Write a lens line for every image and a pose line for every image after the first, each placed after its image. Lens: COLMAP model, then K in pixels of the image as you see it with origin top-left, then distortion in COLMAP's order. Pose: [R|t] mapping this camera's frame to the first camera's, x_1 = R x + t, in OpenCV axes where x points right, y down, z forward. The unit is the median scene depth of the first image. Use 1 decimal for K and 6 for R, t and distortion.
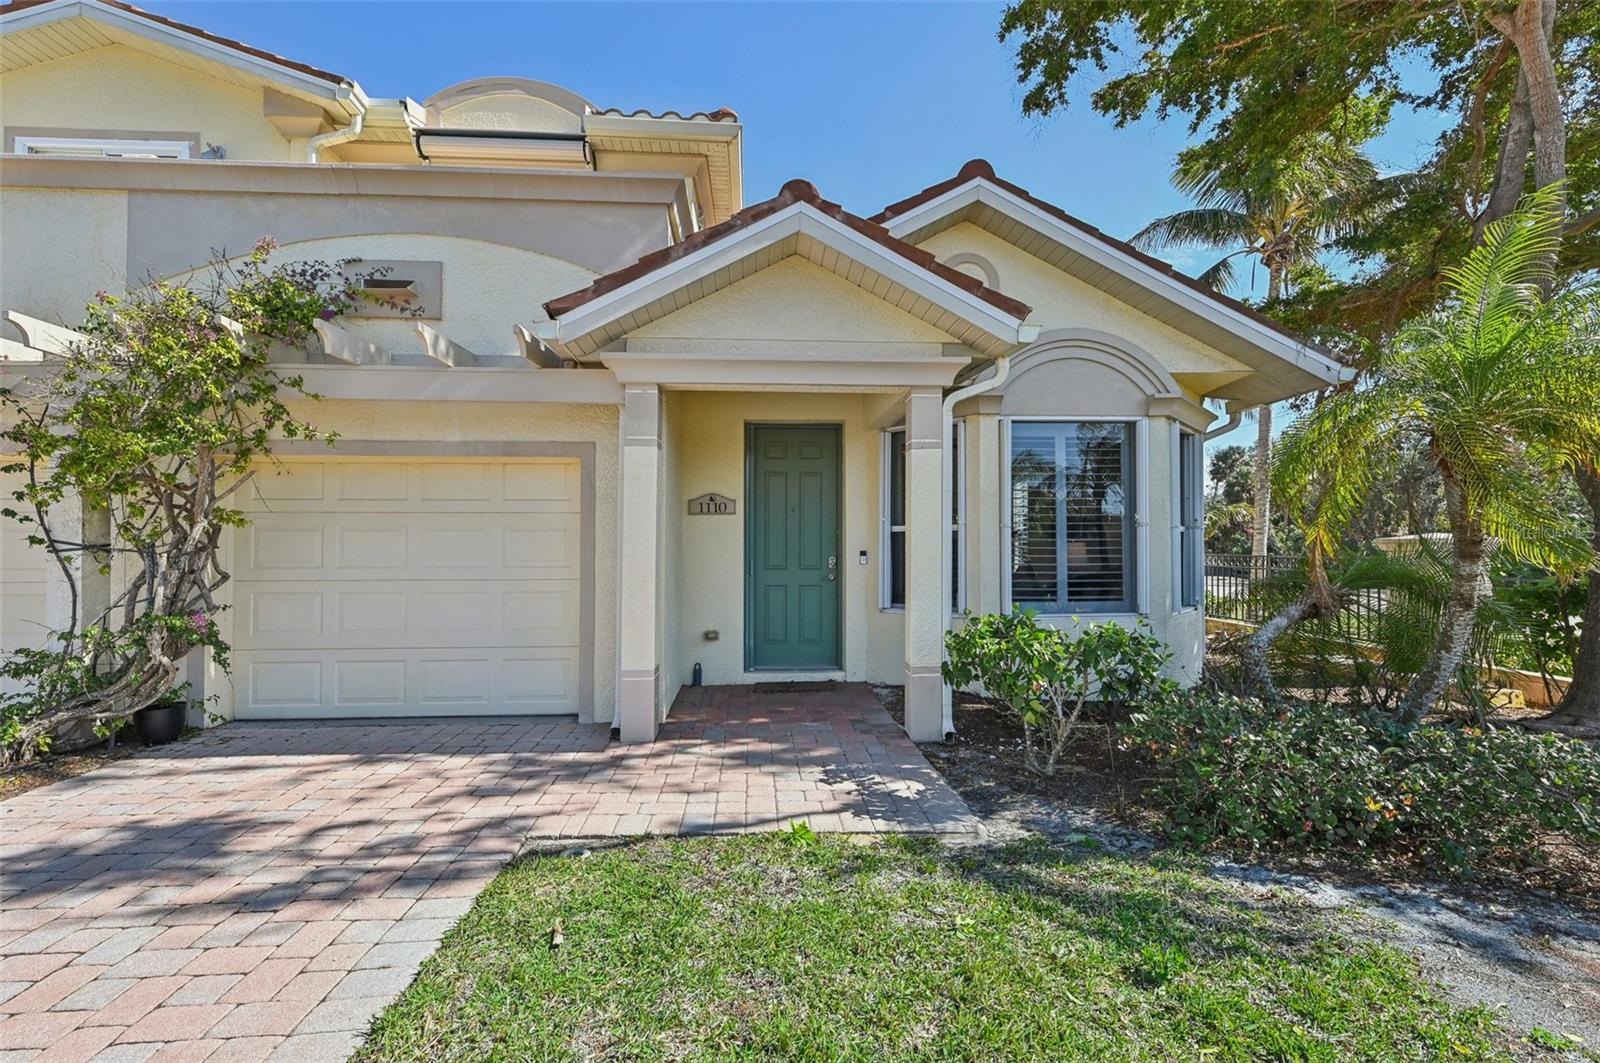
lens RADIAL K [[722.0, 0, 800.1], [0, 722.0, 514.7], [0, 0, 1]] dist [0.000426, 0.000239]
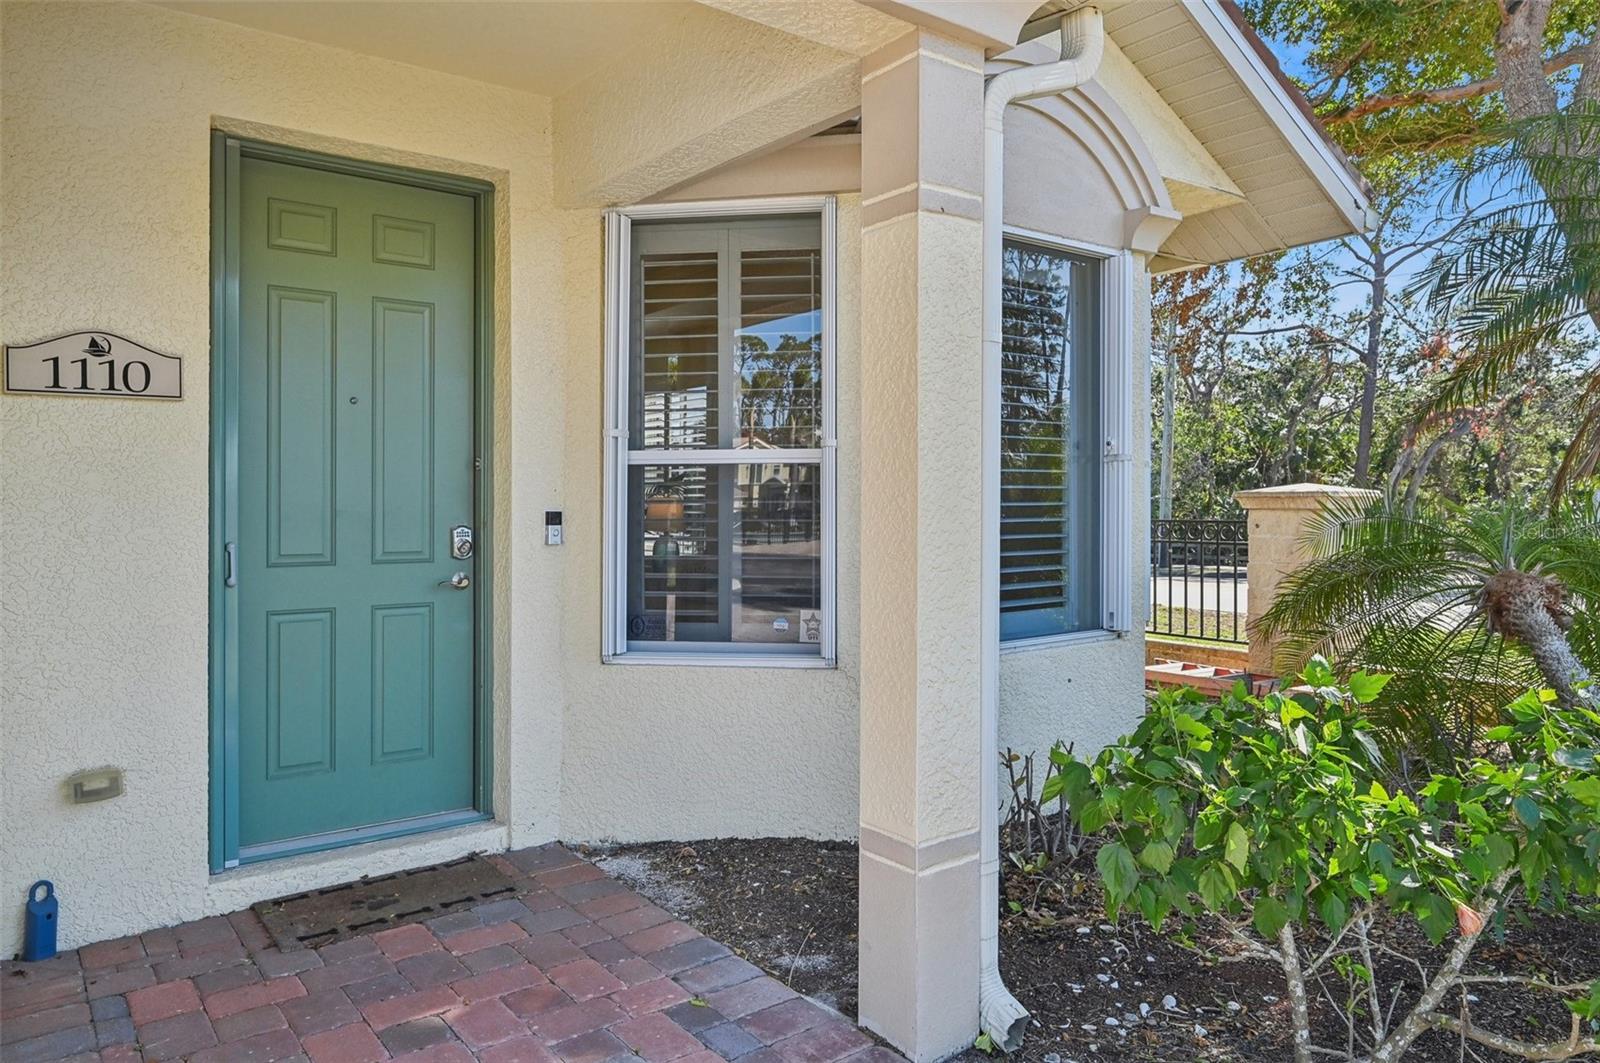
lens RADIAL K [[1049.4, 0, 800.4], [0, 1049.4, 496.8], [0, 0, 1]] dist [-0.003177, 0.000410]
pose [[0.830769, 0.002498, 0.556612, -0.156709], [-0.021979, 0.999357, 0.028320, 0.029613], [-0.556184, -0.035761, 0.830289, 0.587410]]
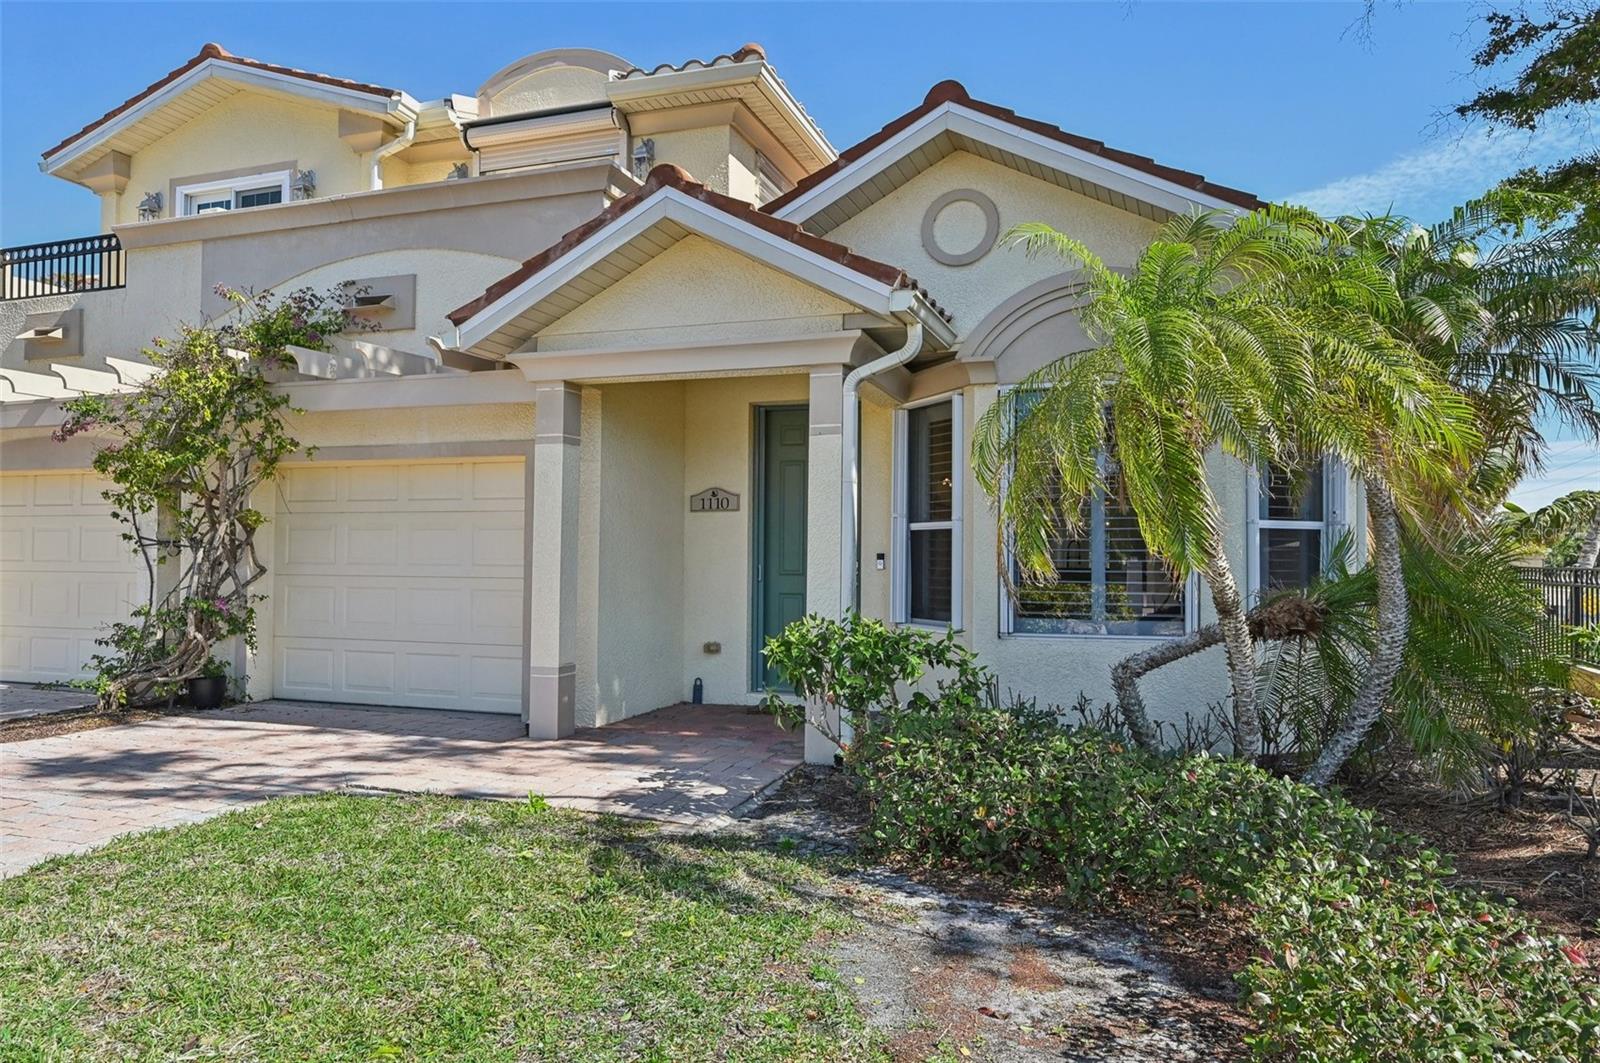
lens RADIAL K [[1049.4, 0, 800.4], [0, 1049.4, 496.8], [0, 0, 1]] dist [-0.003177, 0.000410]
pose [[0.922542, -0.014952, -0.385606, 0.611366], [0.008890, 0.999807, -0.017498, 0.006907], [0.385793, 0.012715, 0.922498, -0.191943]]
